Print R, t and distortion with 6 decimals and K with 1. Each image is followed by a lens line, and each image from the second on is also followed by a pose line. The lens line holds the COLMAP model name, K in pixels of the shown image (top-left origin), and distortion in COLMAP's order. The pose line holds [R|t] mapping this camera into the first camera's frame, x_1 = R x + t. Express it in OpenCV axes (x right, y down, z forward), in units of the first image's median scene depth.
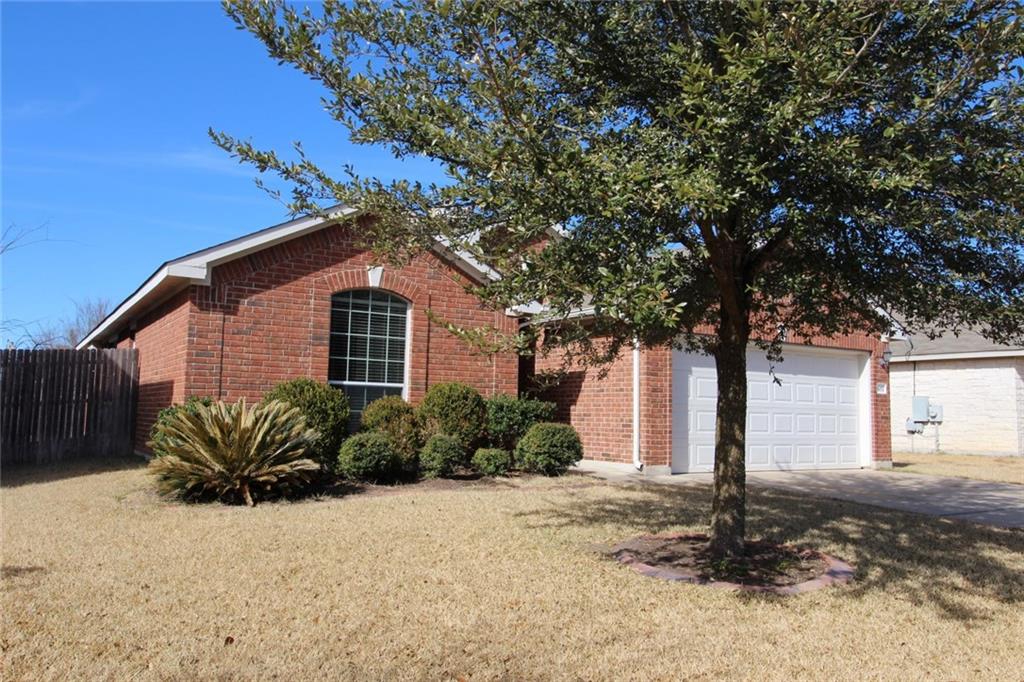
lens RADIAL K [[807.8, 0, 512.0], [0, 807.8, 341.0], [0, 0, 1]] dist [0.008046, 0.001623]
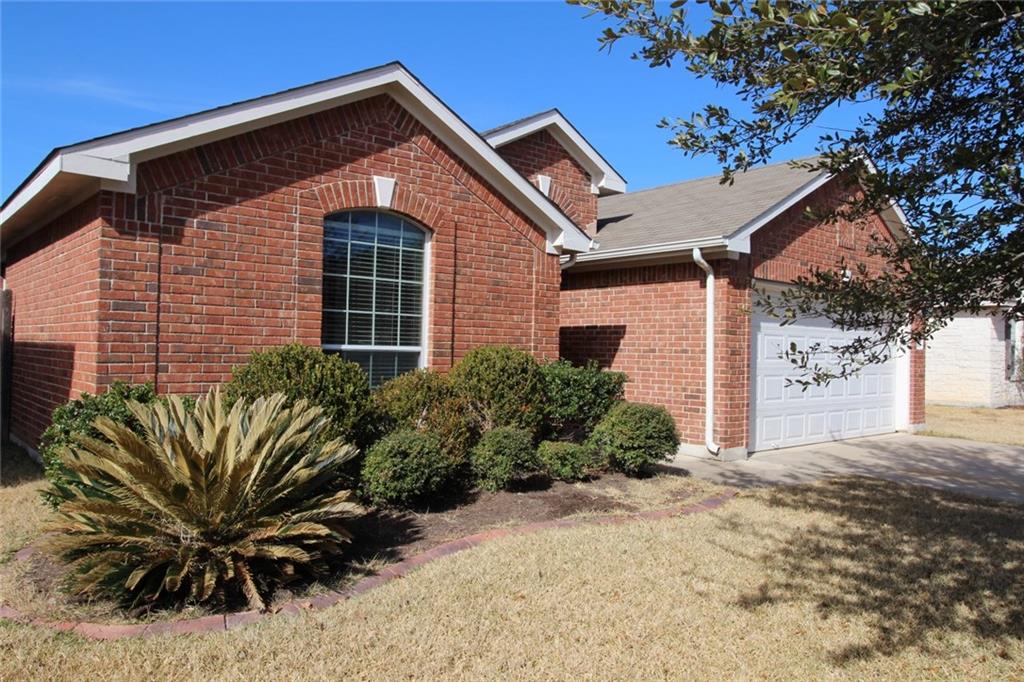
lens RADIAL K [[735.5, 0, 512.0], [0, 735.5, 341.0], [0, 0, 1]] dist [0.003920, 0.002076]
pose [[0.986676, 0.001690, 0.162686, -0.168735], [-0.015486, 0.996381, 0.083571, -0.007913], [-0.161956, -0.084977, 0.983132, 0.367075]]
